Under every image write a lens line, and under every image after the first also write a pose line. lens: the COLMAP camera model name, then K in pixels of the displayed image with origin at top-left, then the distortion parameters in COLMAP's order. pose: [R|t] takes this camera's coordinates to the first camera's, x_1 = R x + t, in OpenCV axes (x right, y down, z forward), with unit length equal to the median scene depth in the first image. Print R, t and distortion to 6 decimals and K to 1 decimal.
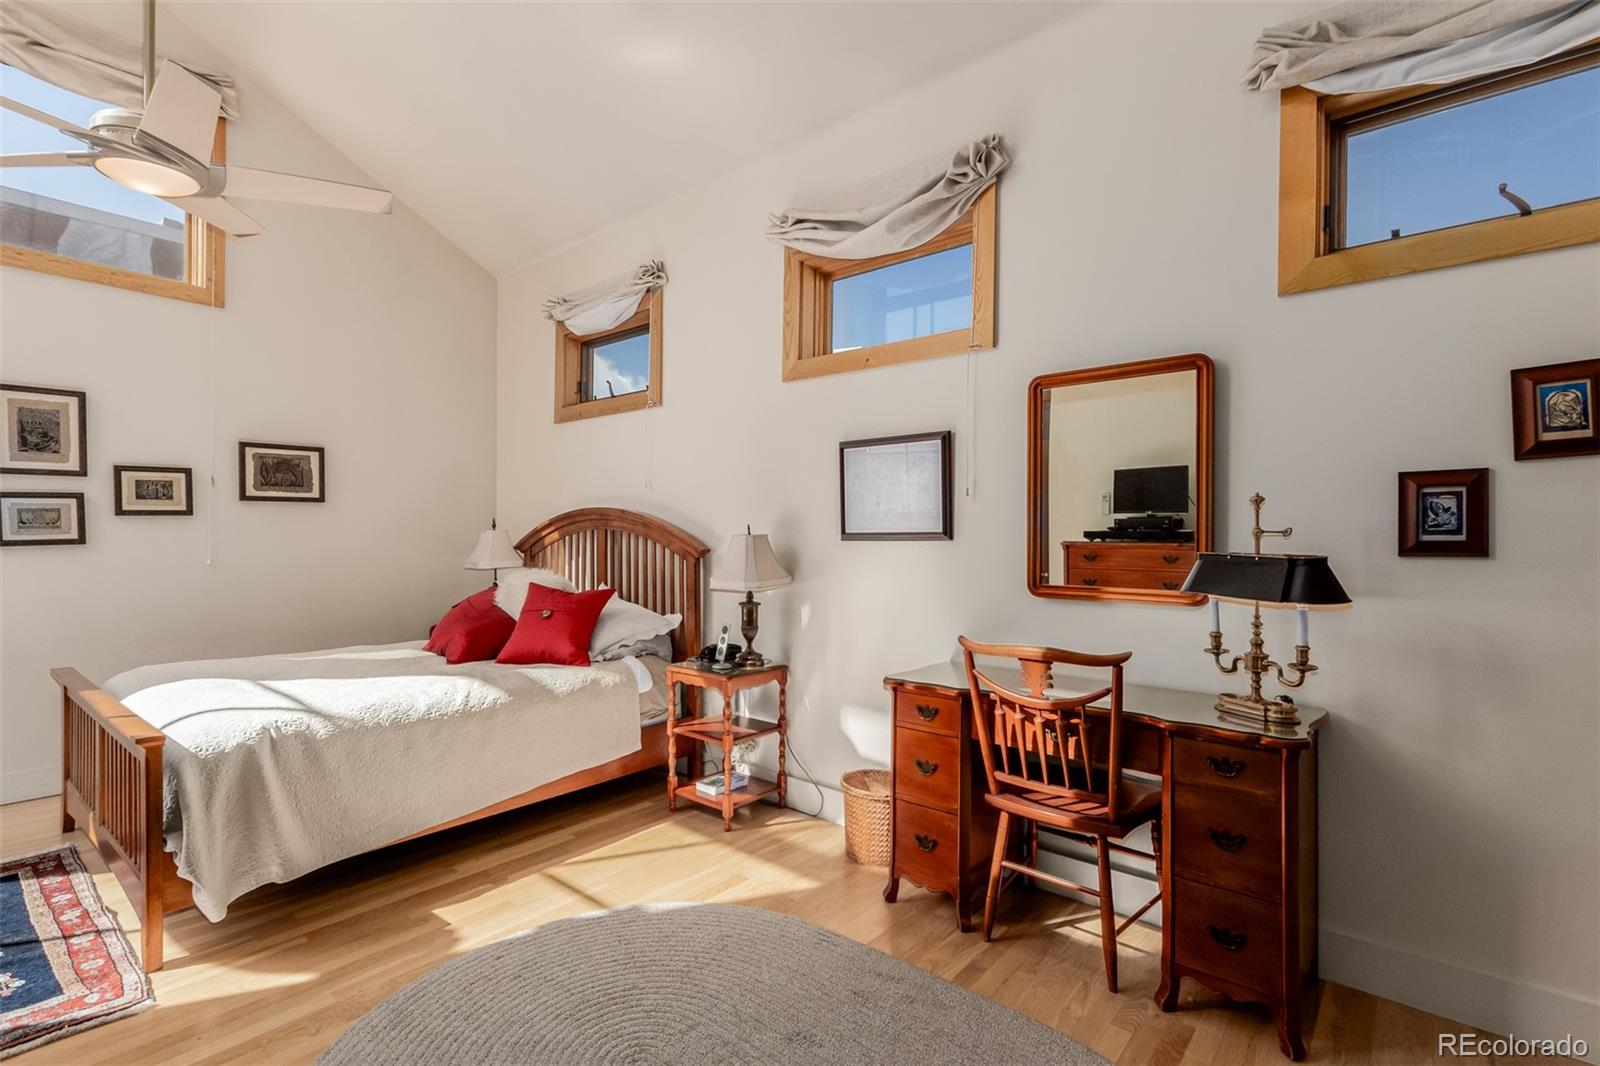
lens RADIAL K [[757.3, 0, 810.8], [0, 757.3, 540.5], [0, 0, 1]] dist [0.000257, 0.000021]
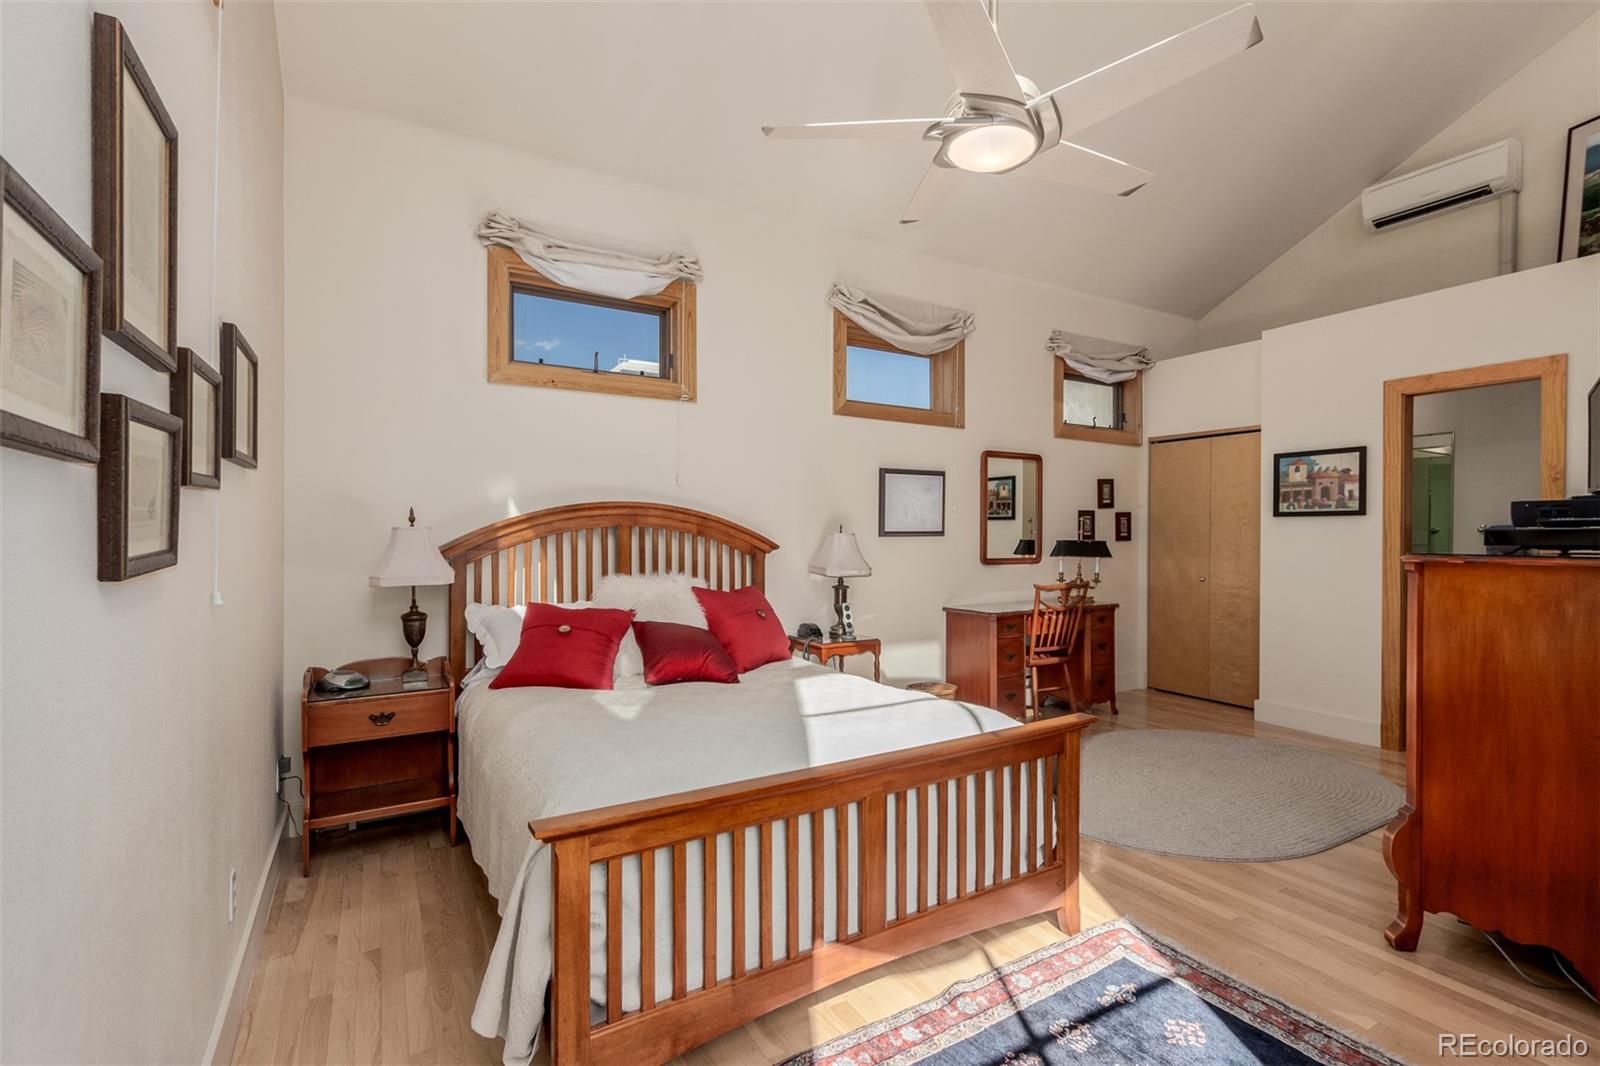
lens RADIAL K [[744.1, 0, 835.3], [0, 744.1, 536.2], [0, 0, 1]] dist [0.008006, -0.000600]
pose [[0.314303, -0.012069, 0.949246, -1.251134], [0.008679, 0.999914, 0.009840, -0.014529], [-0.949283, 0.005146, 0.314381, 0.617435]]
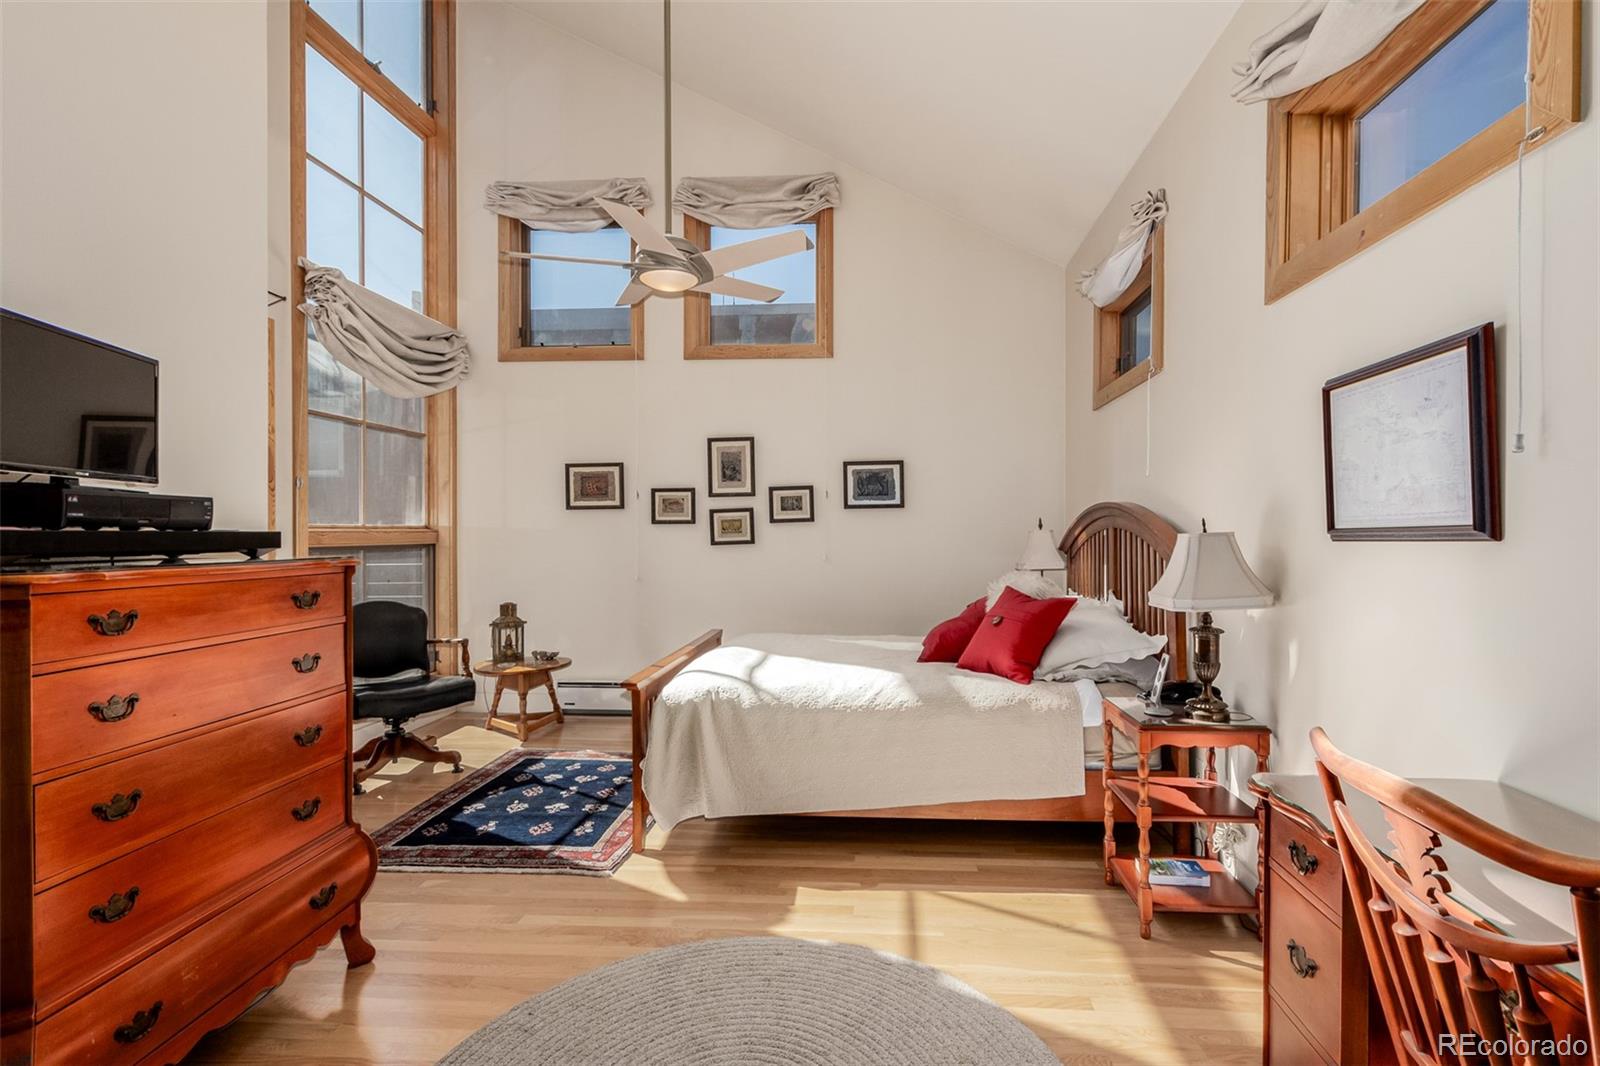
lens RADIAL K [[767.3, 0, 827.0], [0, 767.3, 533.2], [0, 0, 1]] dist [0.002204, -0.000349]
pose [[0.572642, -0.009179, -0.819754, 0.306043], [0.002520, 0.999952, -0.009437, -0.001336], [0.819801, 0.003338, 0.572638, 0.299455]]
